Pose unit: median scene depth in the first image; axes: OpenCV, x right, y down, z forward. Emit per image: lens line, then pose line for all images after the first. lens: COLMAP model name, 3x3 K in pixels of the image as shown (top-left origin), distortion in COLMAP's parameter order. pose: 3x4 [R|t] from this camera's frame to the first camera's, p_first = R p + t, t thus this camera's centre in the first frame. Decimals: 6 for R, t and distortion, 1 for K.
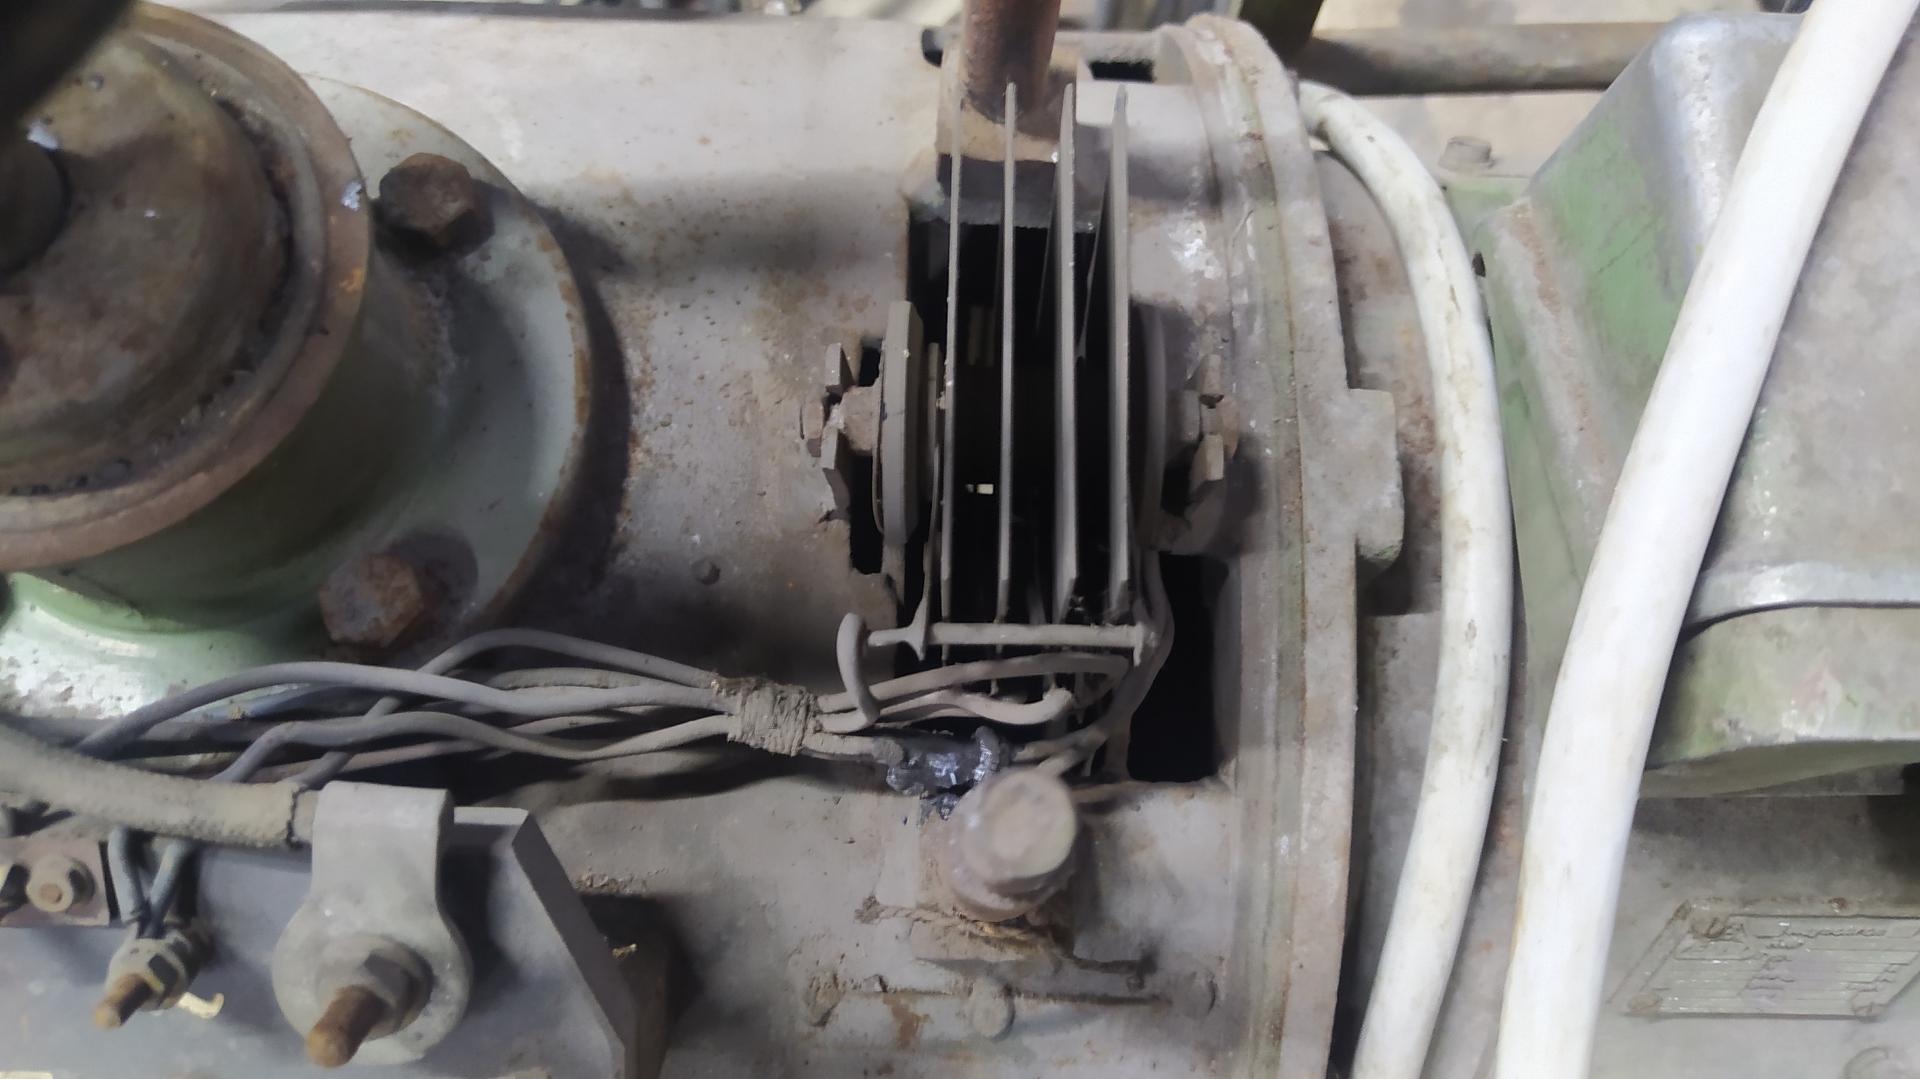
lens RADIAL K [[1515.5, 0, 969.8], [0, 1515.5, 557.4], [0, 0, 1]] dist [0.097819, -0.192447]
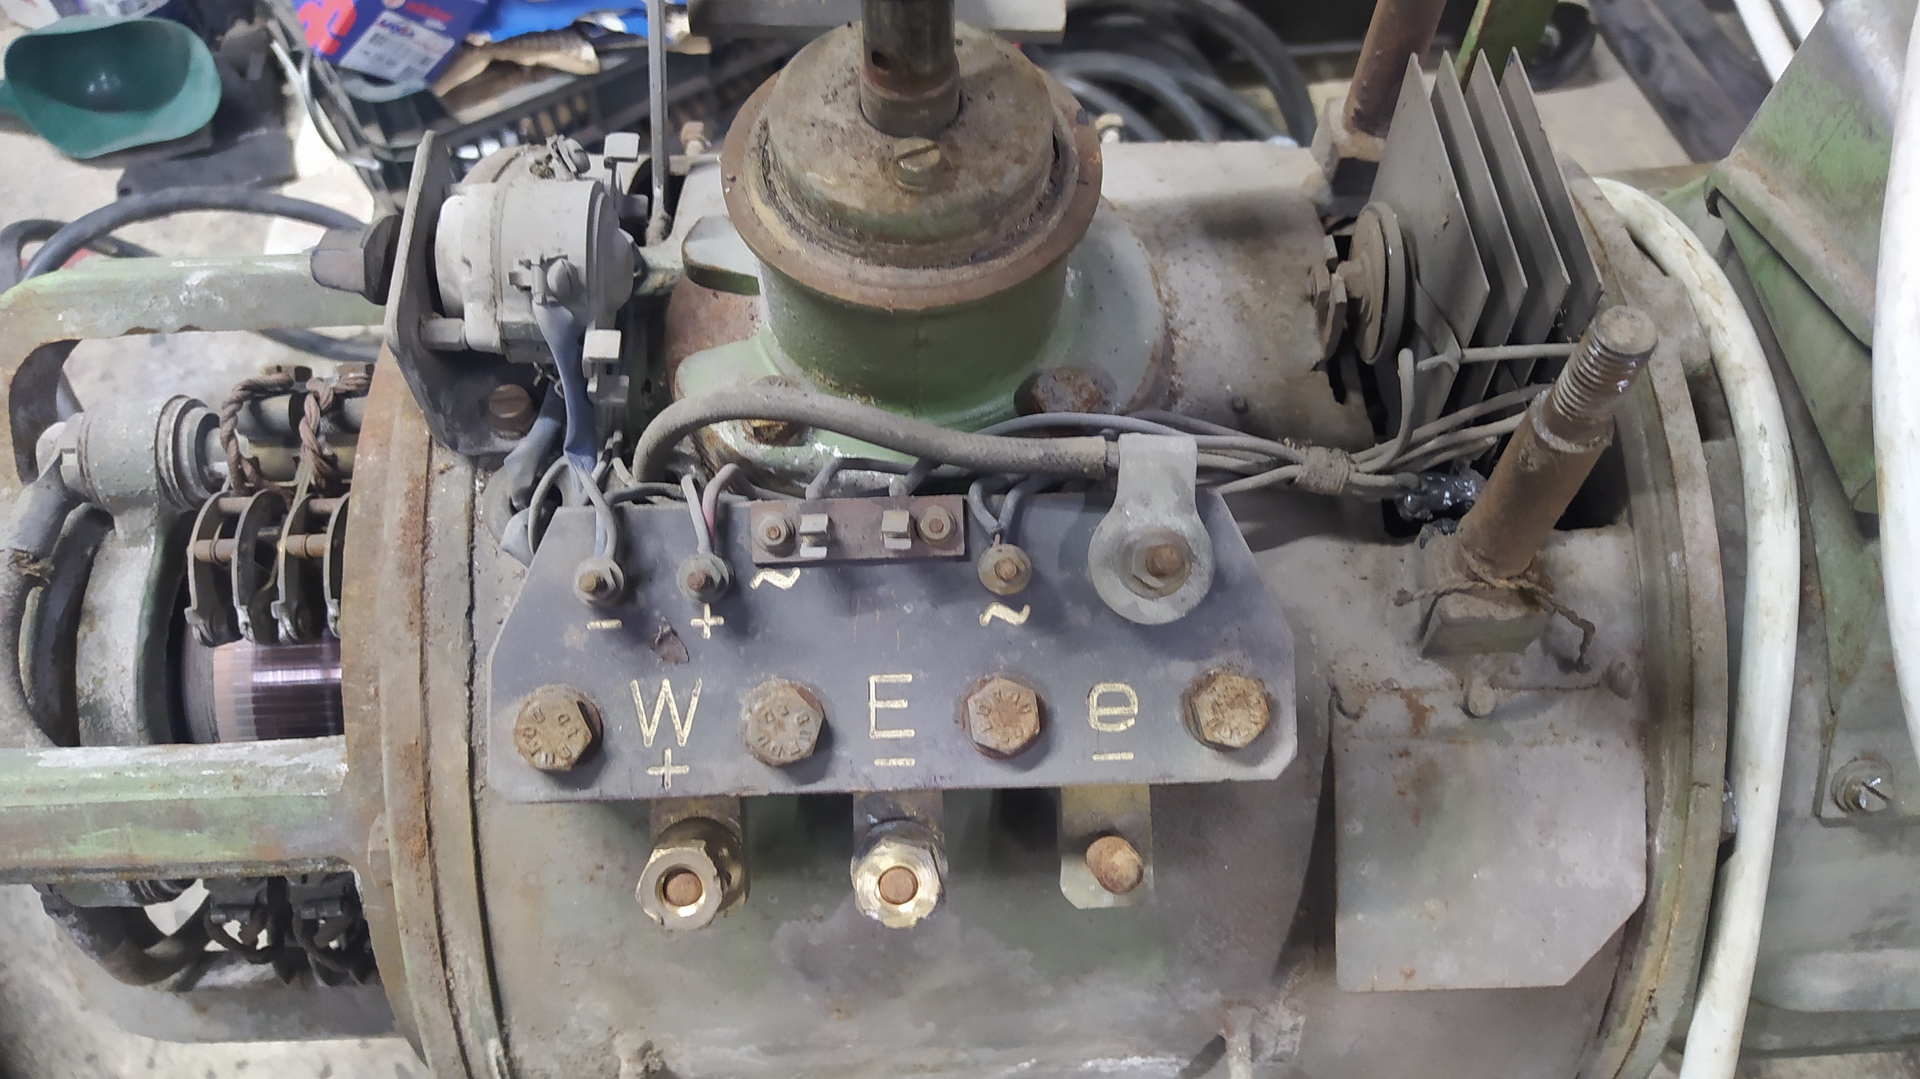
lens RADIAL K [[1515.5, 0, 969.8], [0, 1515.5, 557.4], [0, 0, 1]] dist [0.097819, -0.192447]
pose [[0.997253, -0.073132, 0.011794, -0.454421], [0.073673, 0.962575, -0.260811, 0.504413], [0.007721, 0.260963, 0.965318, -0.365761]]
